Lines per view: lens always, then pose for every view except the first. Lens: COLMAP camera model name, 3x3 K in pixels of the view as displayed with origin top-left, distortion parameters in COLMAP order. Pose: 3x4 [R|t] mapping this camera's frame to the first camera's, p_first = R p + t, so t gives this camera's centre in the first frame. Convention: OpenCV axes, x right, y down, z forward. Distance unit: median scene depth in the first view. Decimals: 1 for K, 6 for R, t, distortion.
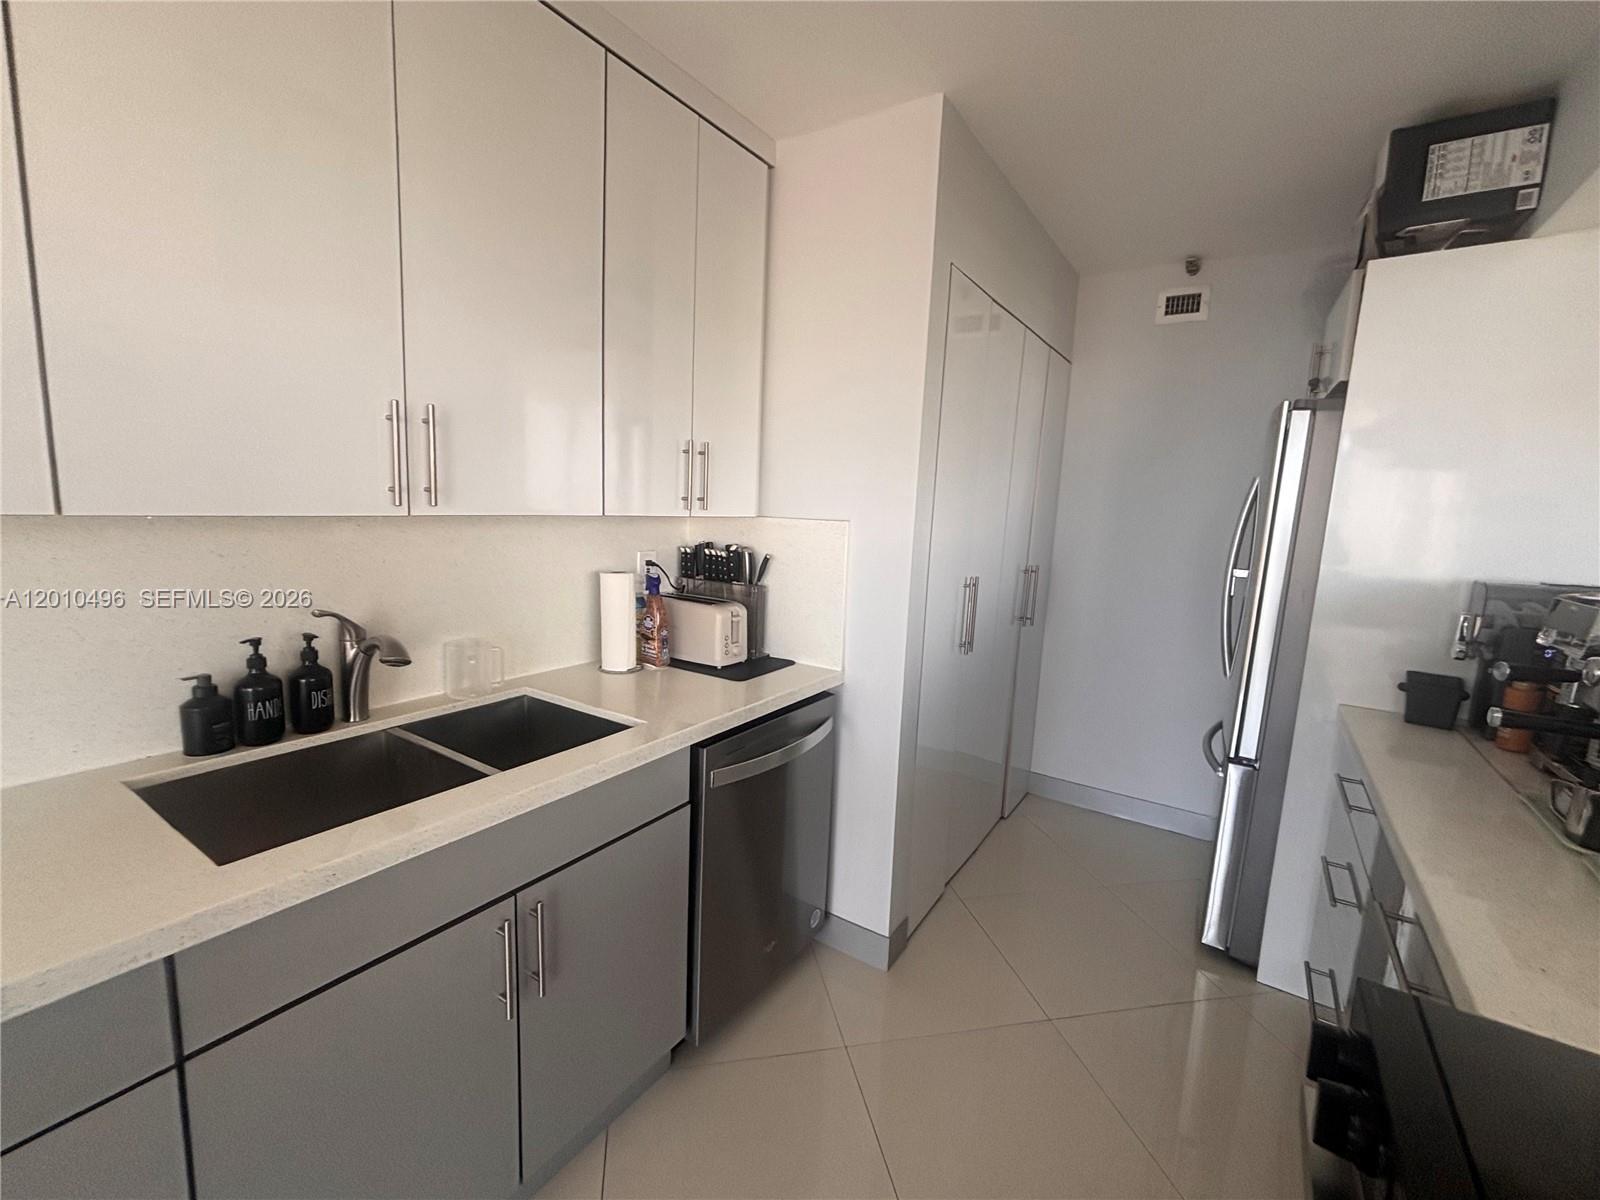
lens RADIAL K [[682.1, 0, 791.7], [0, 682.1, 602.8], [0, 0, 1]] dist [-0.001074, -0.000703]
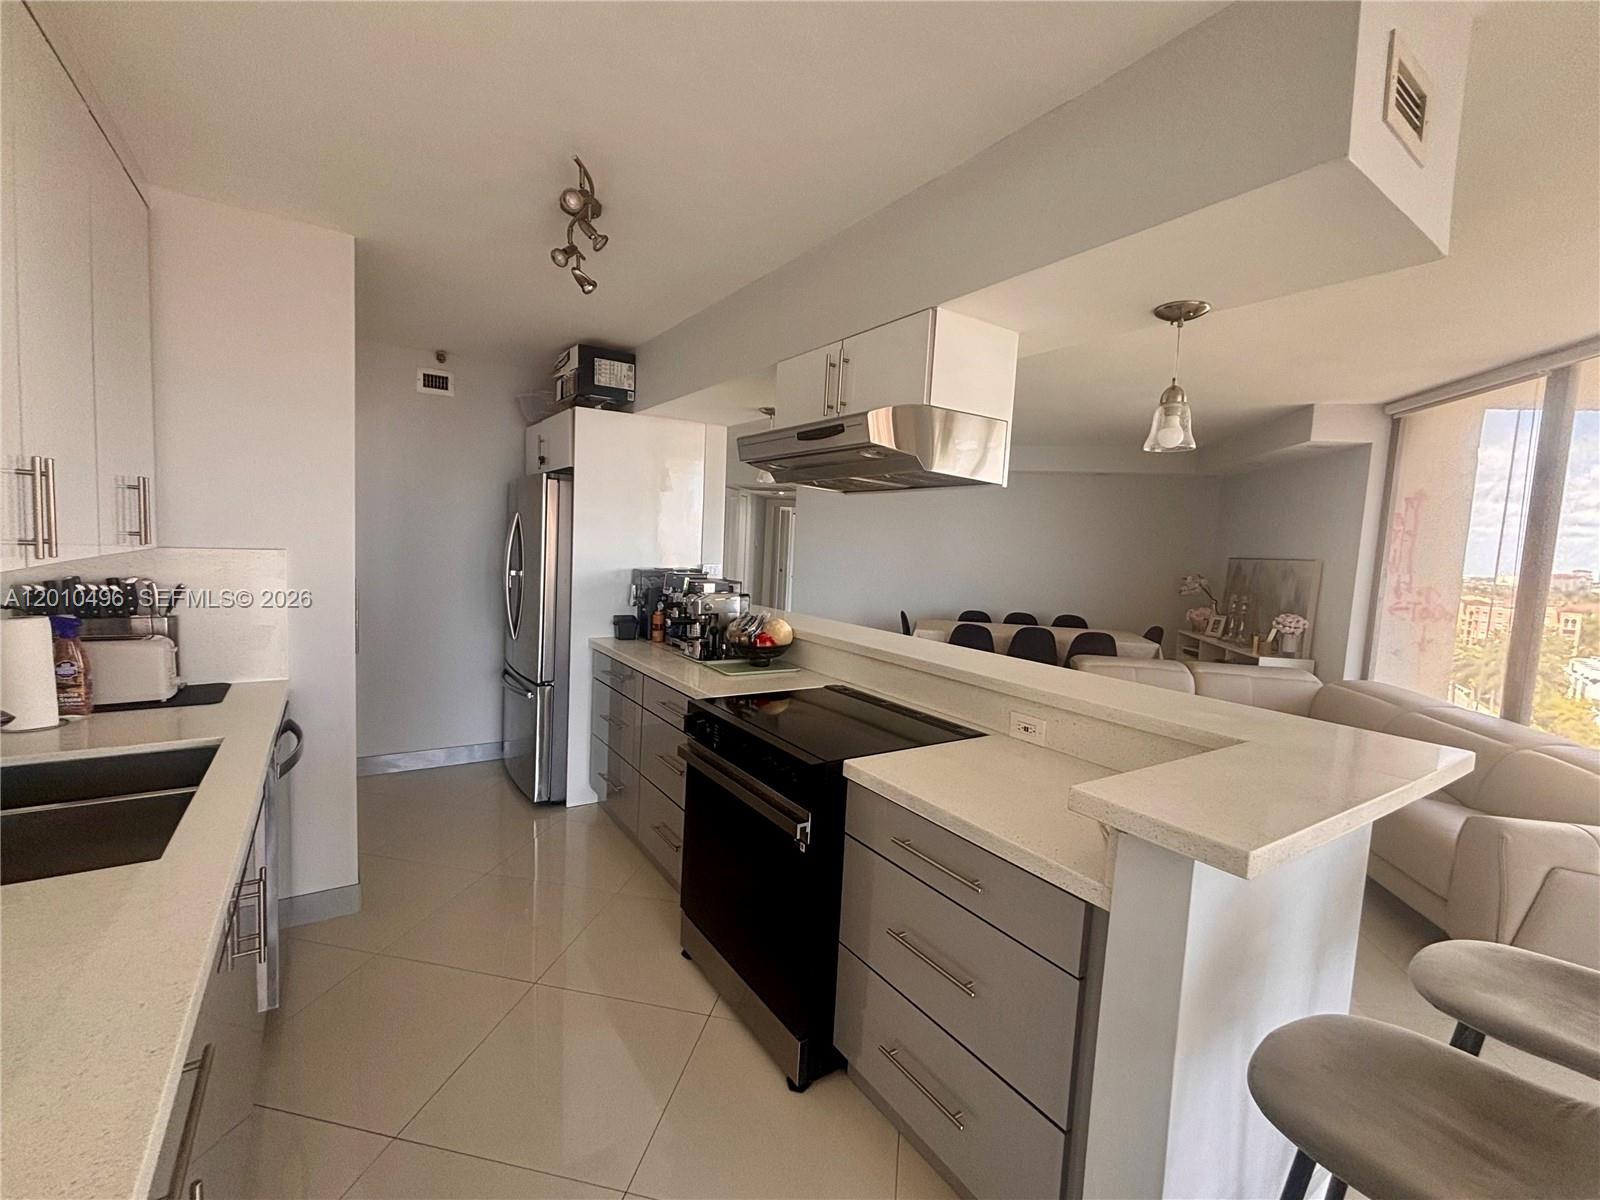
lens RADIAL K [[683.9, 0, 800.0], [0, 683.9, 600.0], [0, 0, 1]] dist [0.001066, -0.000142]
pose [[0.371548, -0.100924, 0.922912, -0.680345], [0.105565, 0.992220, 0.066004, -0.019060], [-0.922392, 0.072903, 0.379311, -0.248545]]
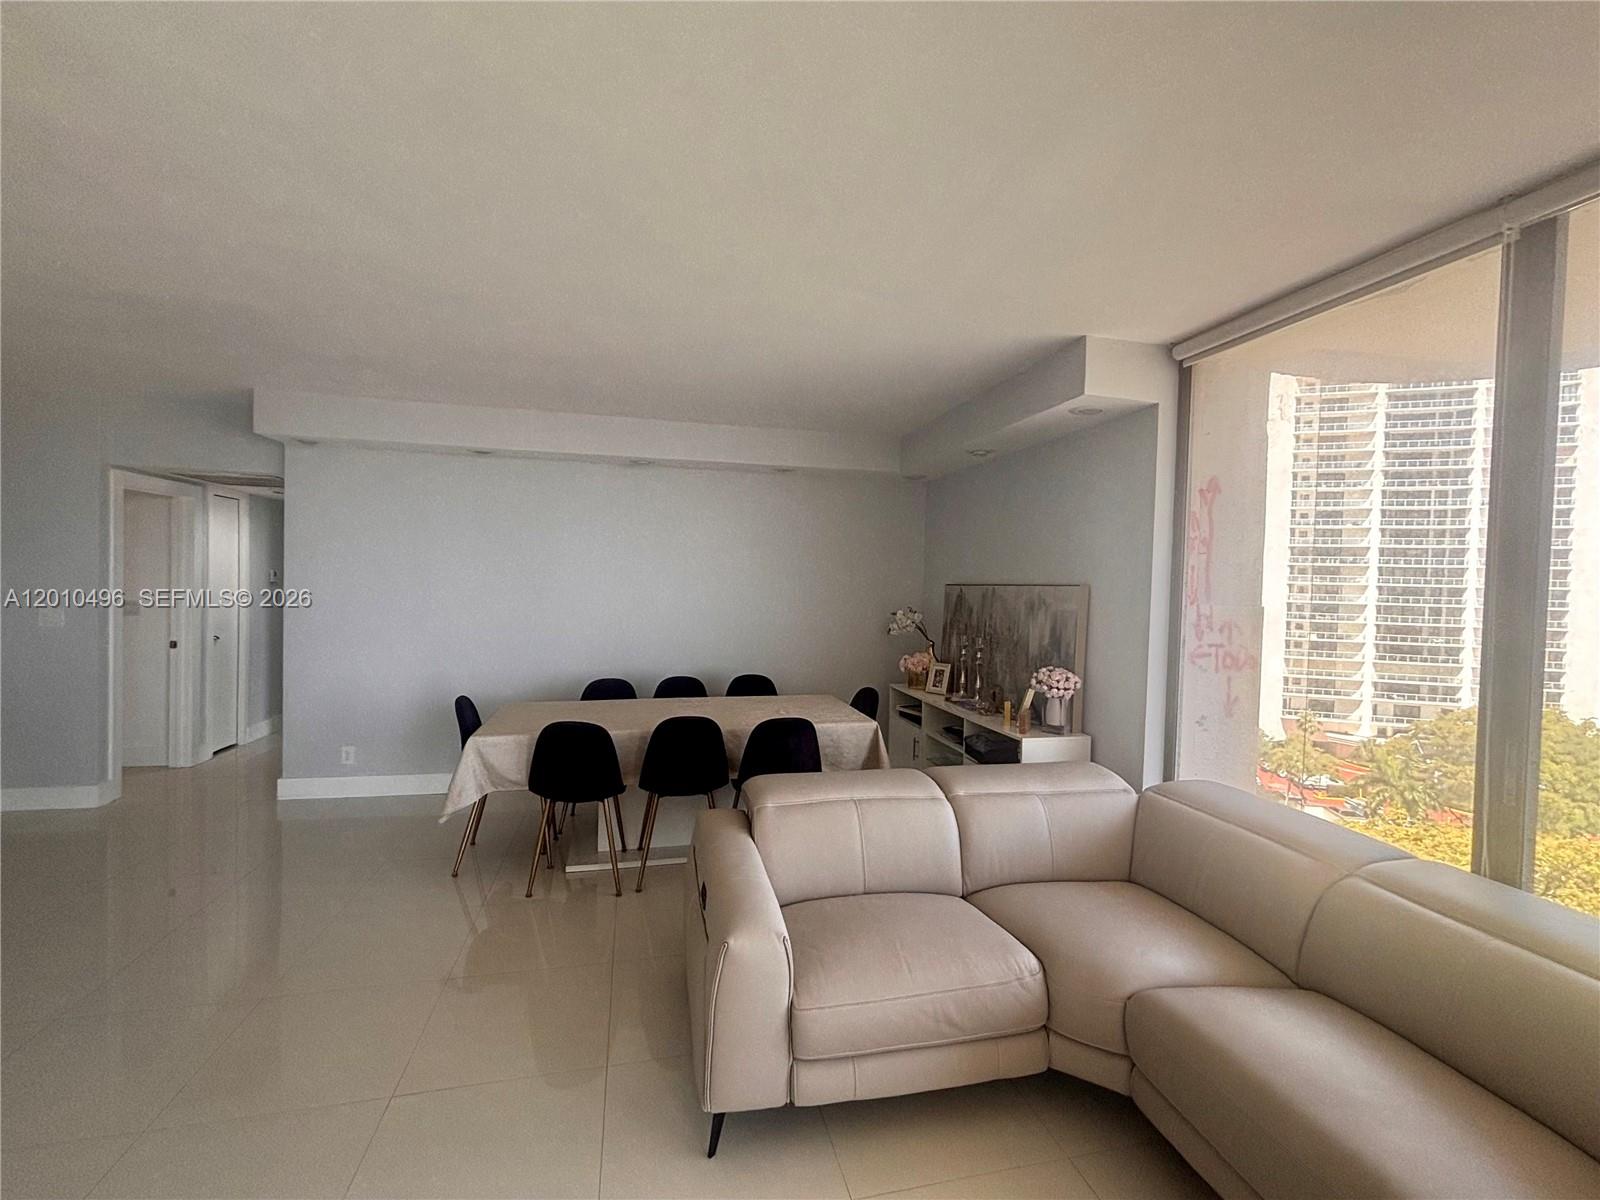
lens RADIAL K [[682.1, 0, 791.7], [0, 682.1, 602.8], [0, 0, 1]] dist [-0.001074, -0.000703]
pose [[-0.030910, -0.066793, 0.997288, 0.797305], [0.123052, 0.989920, 0.070113, 0.043589], [-0.991919, 0.124886, -0.022379, -0.308873]]
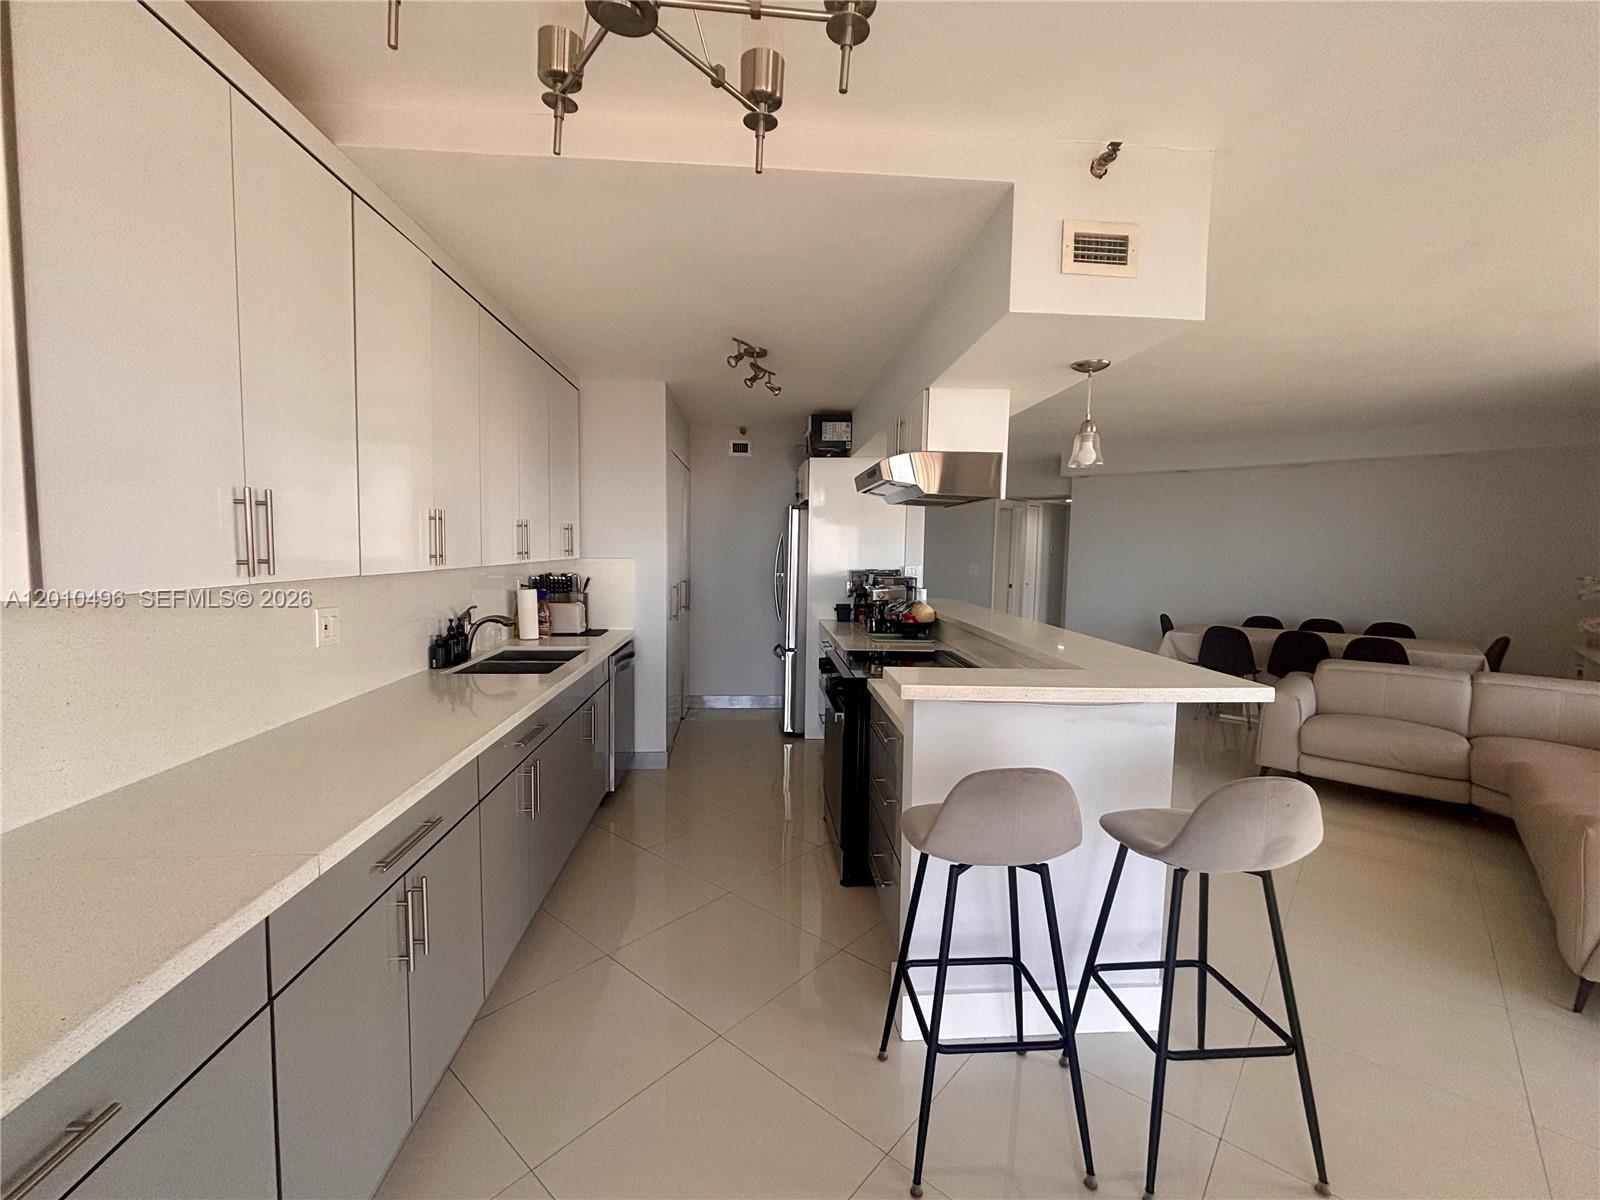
lens RADIAL K [[680.6, 0, 807.9], [0, 680.6, 604.0], [0, 0, 1]] dist [-0.001369, -0.000377]
pose [[0.782764, -0.080970, 0.617029, -0.822212], [0.108880, 0.994025, -0.007685, 0.098656], [-0.612720, 0.073198, 0.786903, -1.016927]]
